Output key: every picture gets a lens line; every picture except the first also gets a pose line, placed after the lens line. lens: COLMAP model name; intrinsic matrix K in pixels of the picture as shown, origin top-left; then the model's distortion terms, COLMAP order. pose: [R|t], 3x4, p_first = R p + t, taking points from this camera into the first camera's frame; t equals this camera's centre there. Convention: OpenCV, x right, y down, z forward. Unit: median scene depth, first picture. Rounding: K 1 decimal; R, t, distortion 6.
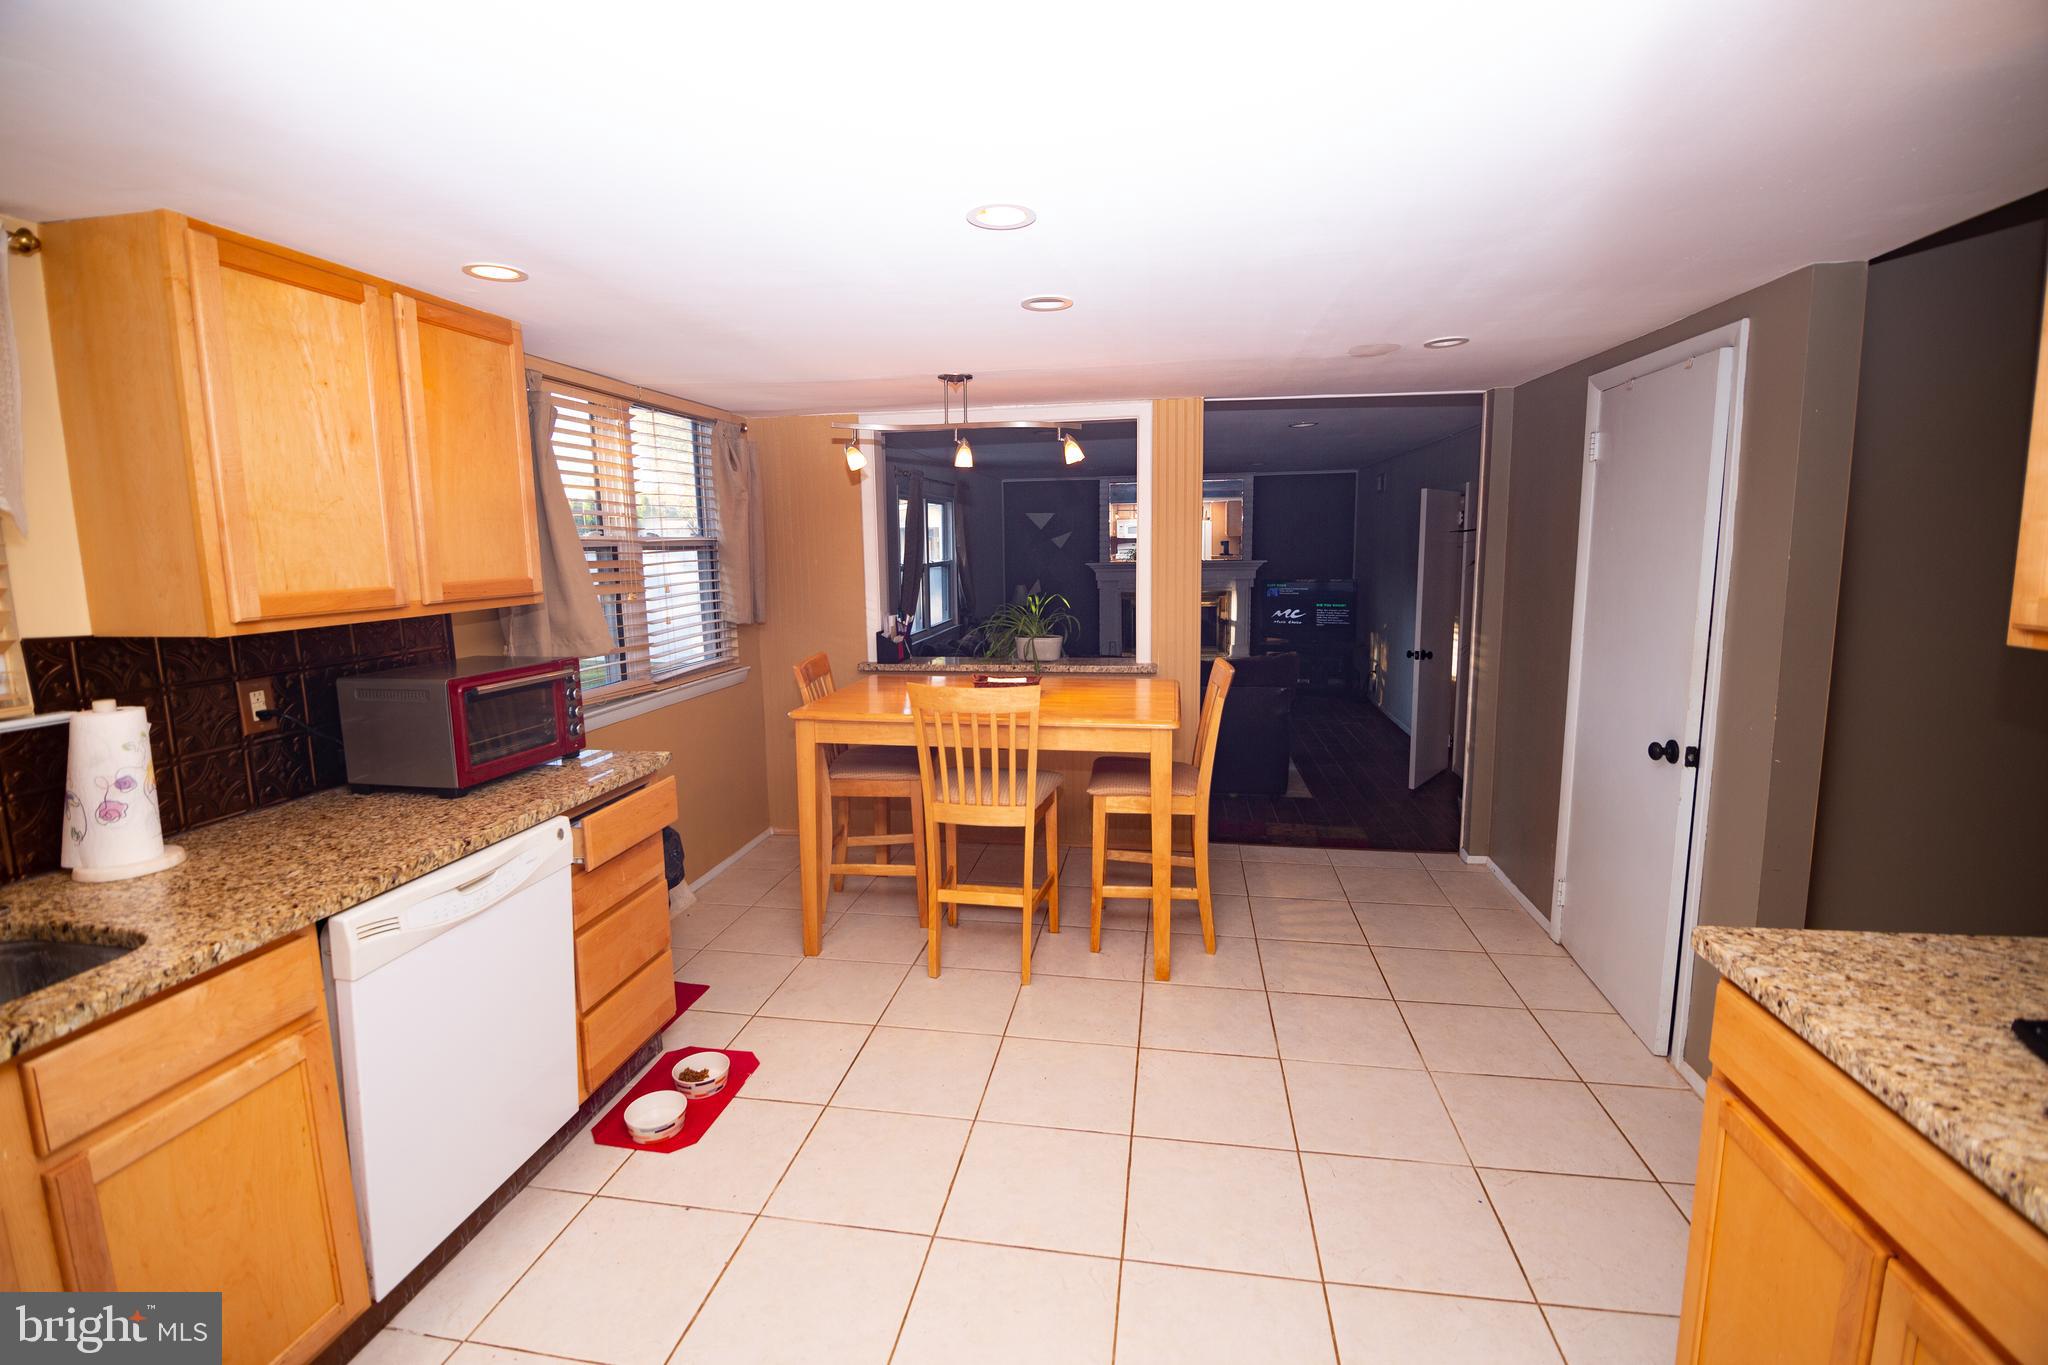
lens RADIAL K [[918.3, 0, 1016.5], [0, 918.3, 666.8], [0, 0, 1]] dist [-0.011212, -0.000047]
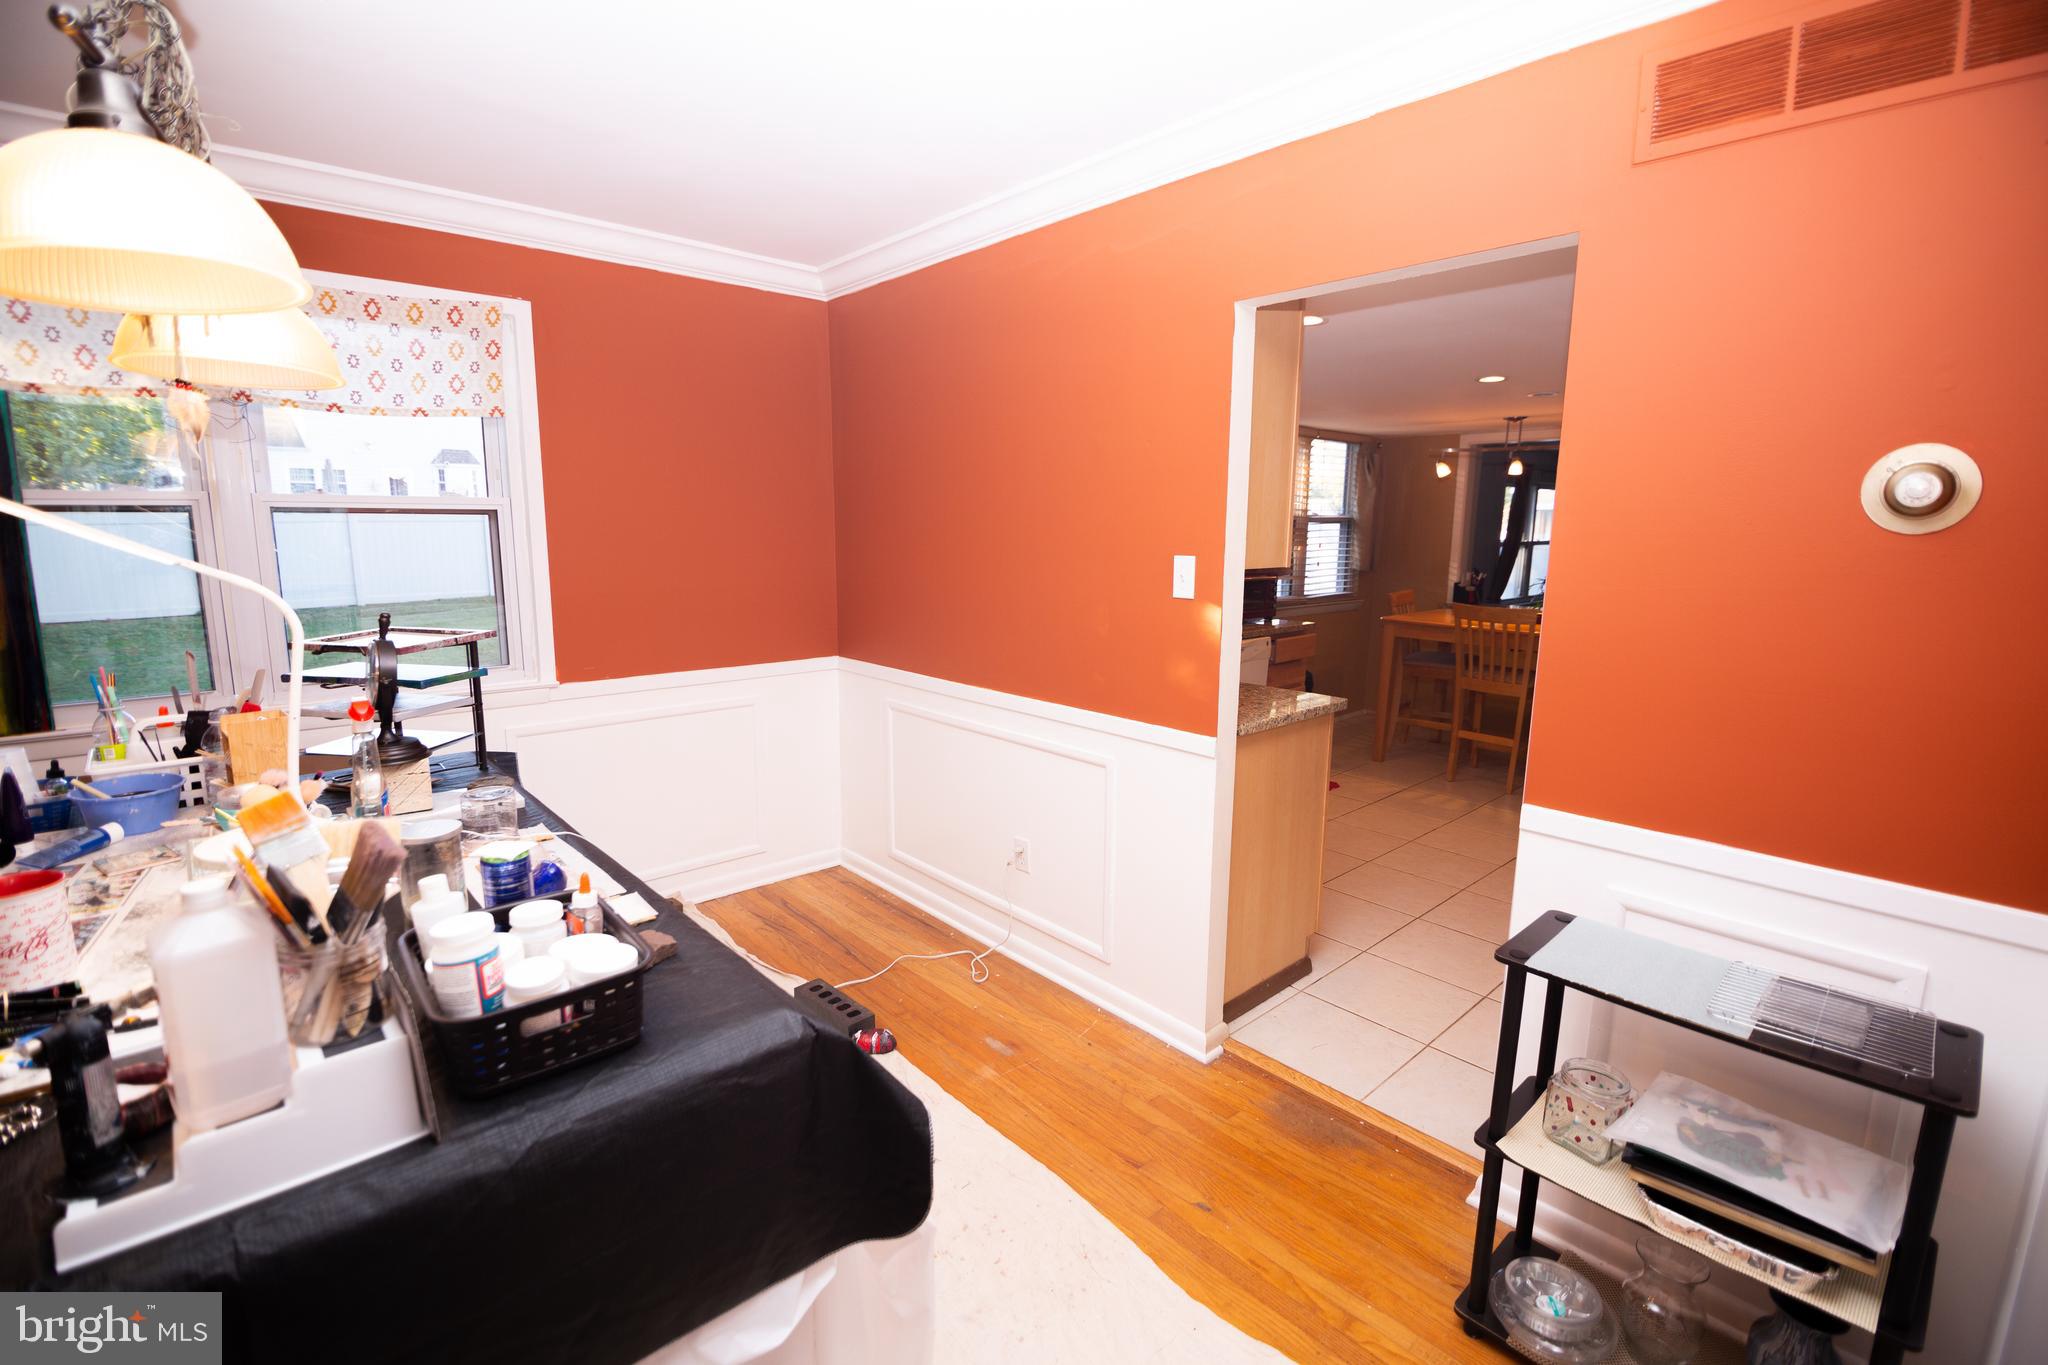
lens RADIAL K [[918.3, 0, 1016.5], [0, 918.3, 666.8], [0, 0, 1]] dist [-0.011212, -0.000047]
pose [[0.784356, 0.116162, -0.609337, 0.233637], [-0.099390, 0.993153, 0.061393, 0.086982], [0.612297, 0.012409, 0.790531, -0.671404]]
